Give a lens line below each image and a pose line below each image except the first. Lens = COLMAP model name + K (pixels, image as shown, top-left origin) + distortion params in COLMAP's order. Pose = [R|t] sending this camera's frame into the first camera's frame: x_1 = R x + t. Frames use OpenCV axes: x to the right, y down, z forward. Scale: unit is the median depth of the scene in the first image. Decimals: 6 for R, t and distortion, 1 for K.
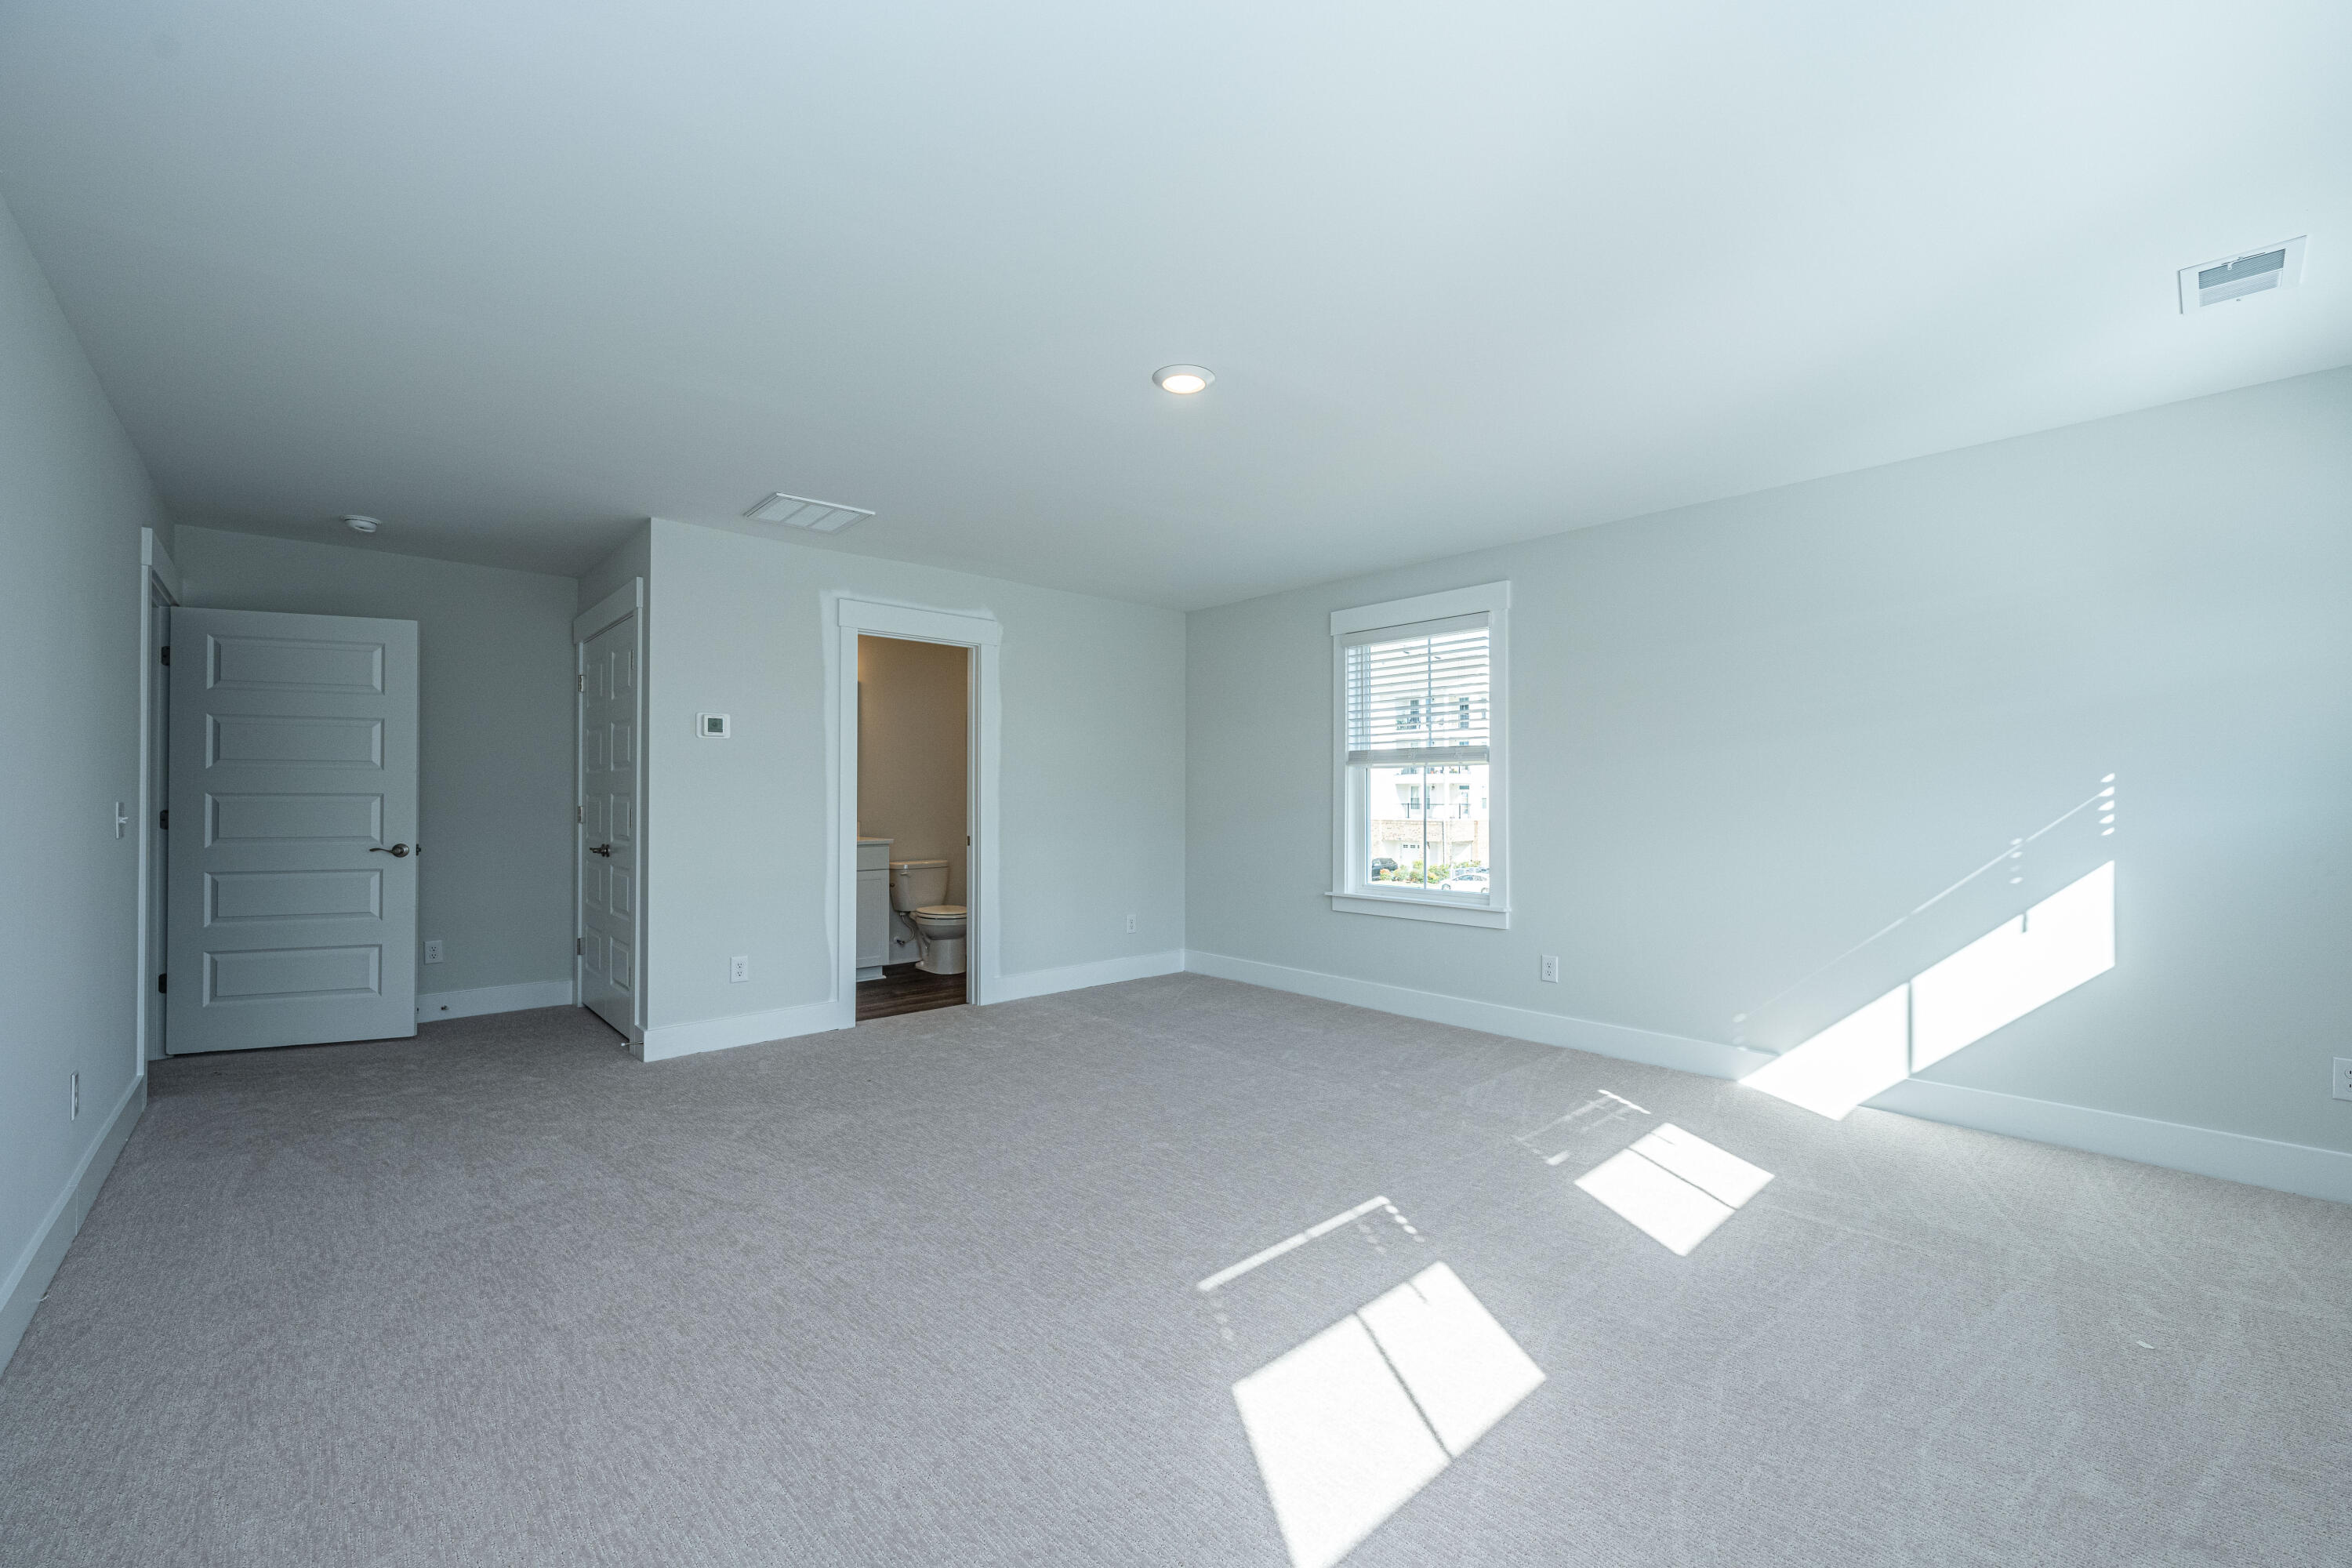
lens RADIAL K [[939.9, 0, 1171.6], [0, 939.9, 785.9], [0, 0, 1]] dist [0.000672, 0.000247]
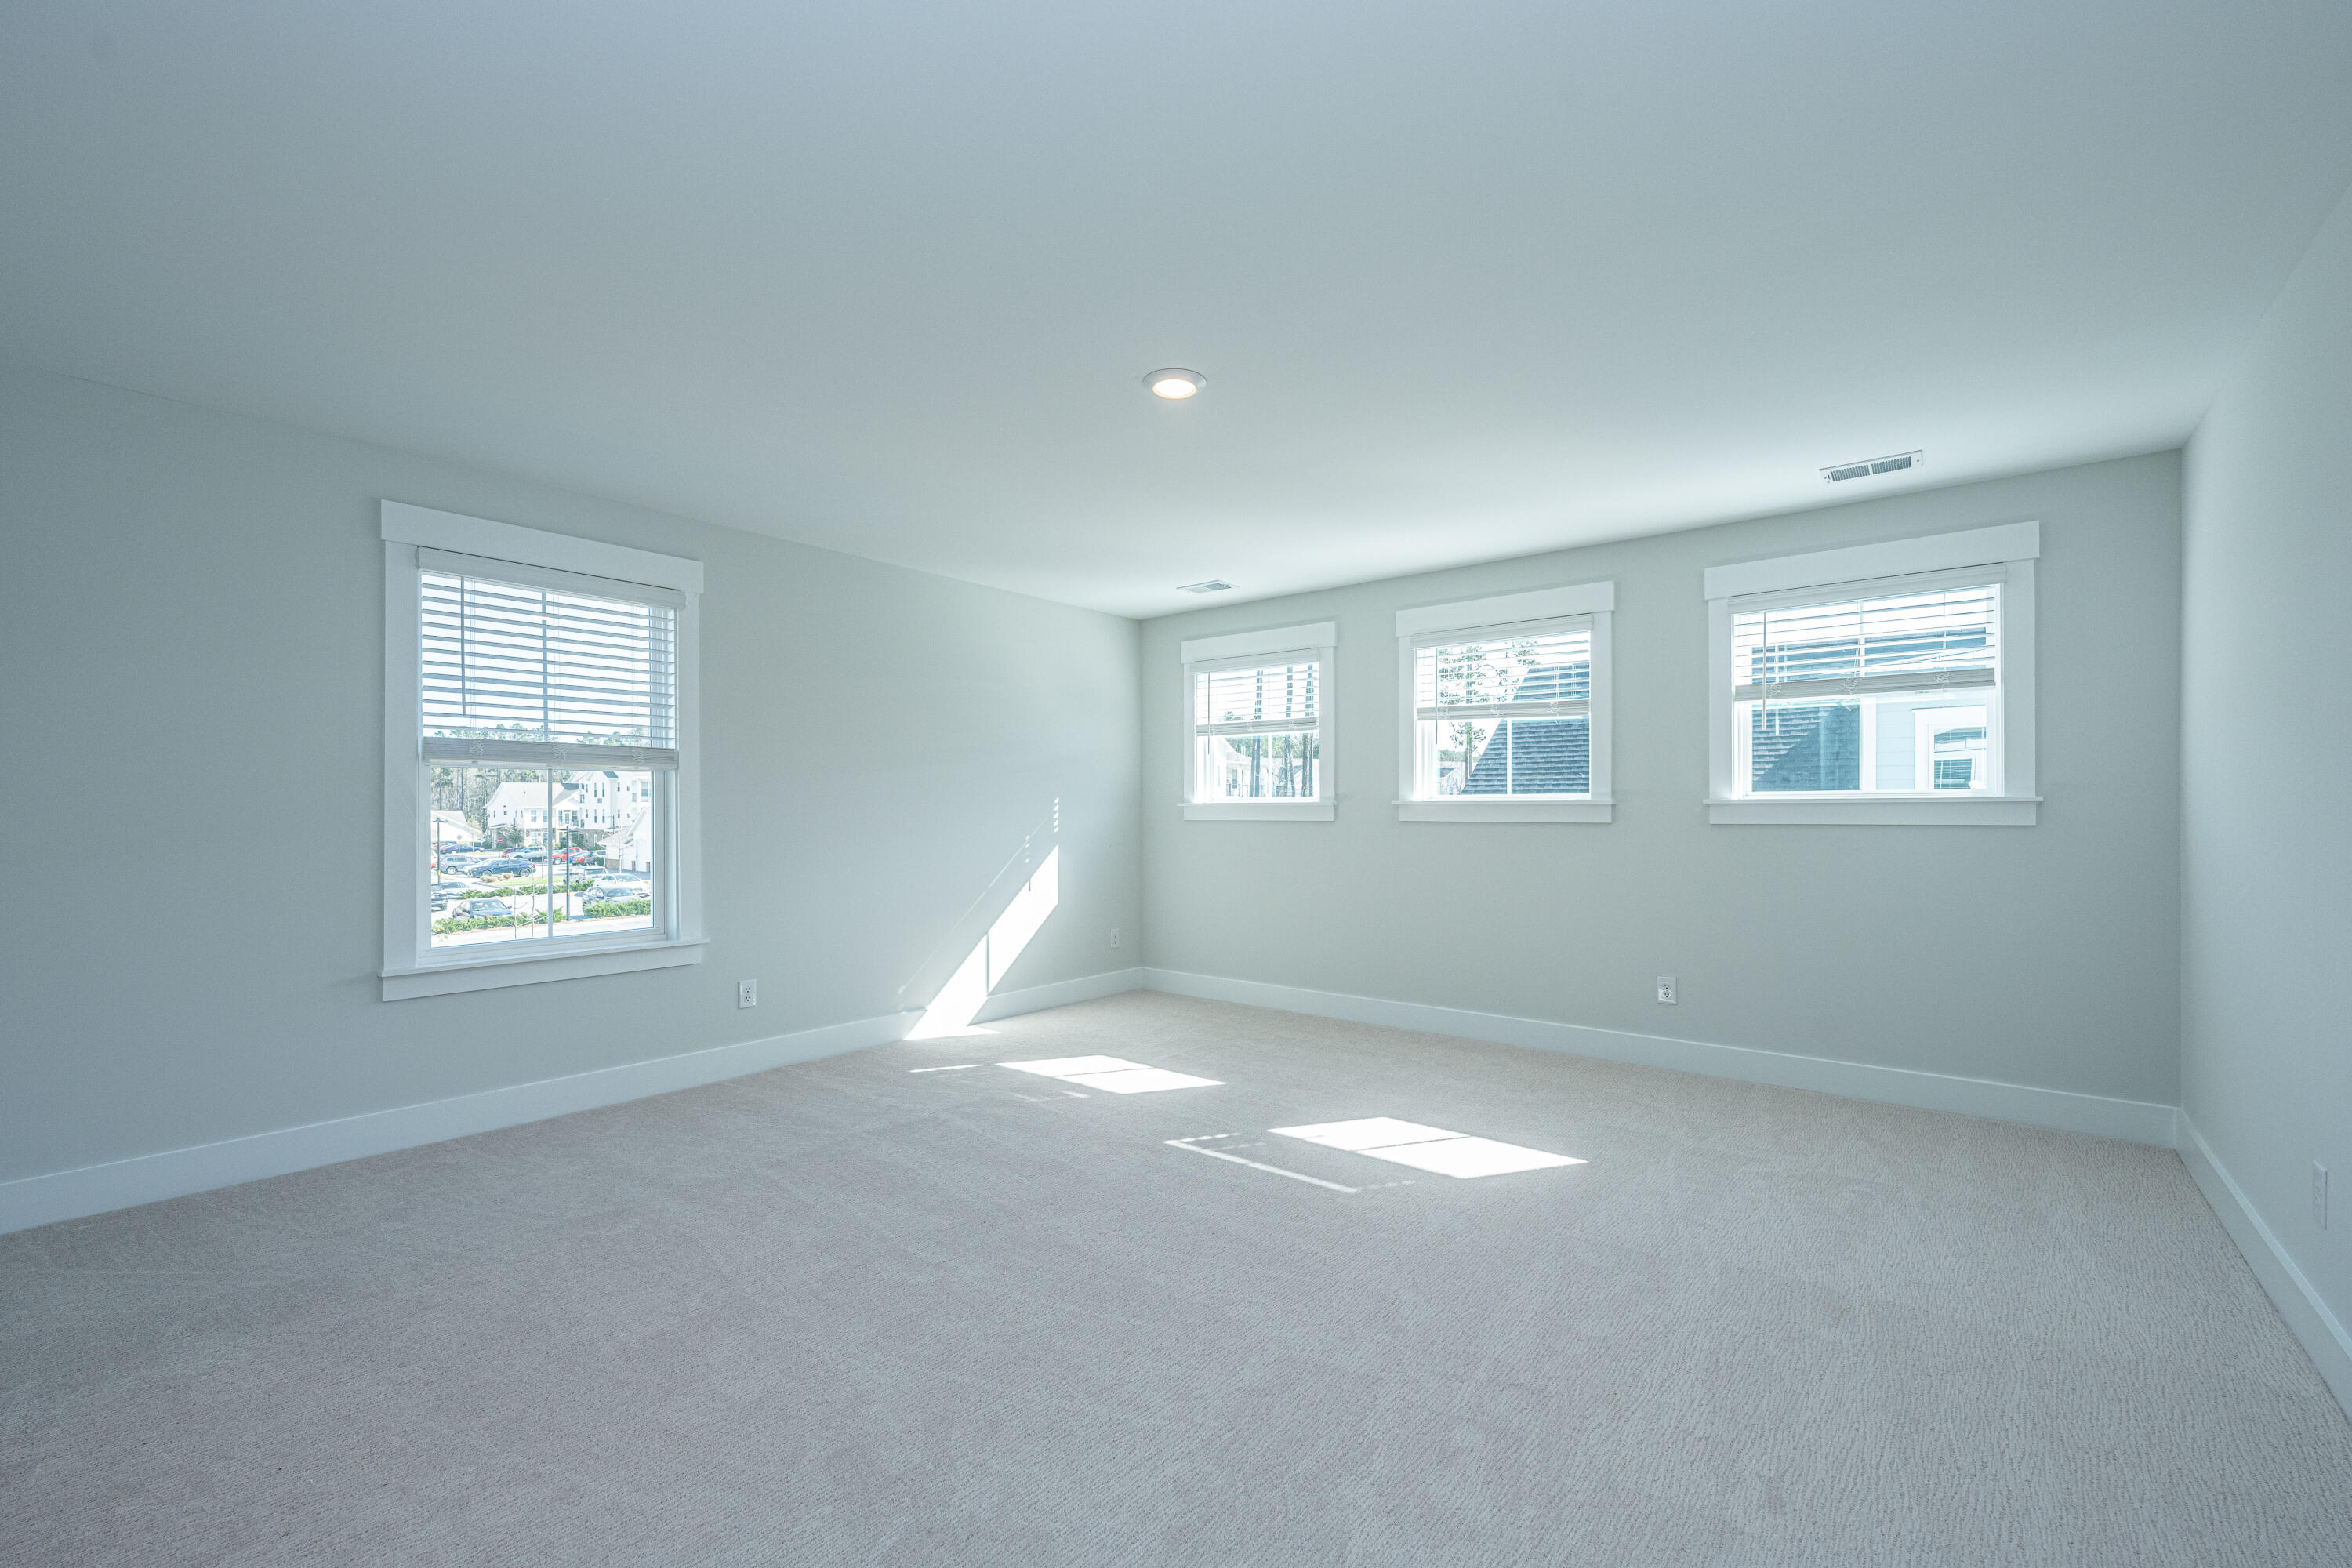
lens RADIAL K [[938.0, 0, 1170.1], [0, 938.0, 822.0], [0, 0, 1]] dist [-0.000939, -0.000068]
pose [[-0.125791, -0.003398, 0.992051, -0.732073], [-0.003119, 0.999991, 0.003030, 0.023797], [-0.992052, -0.002713, -0.125800, 0.885757]]
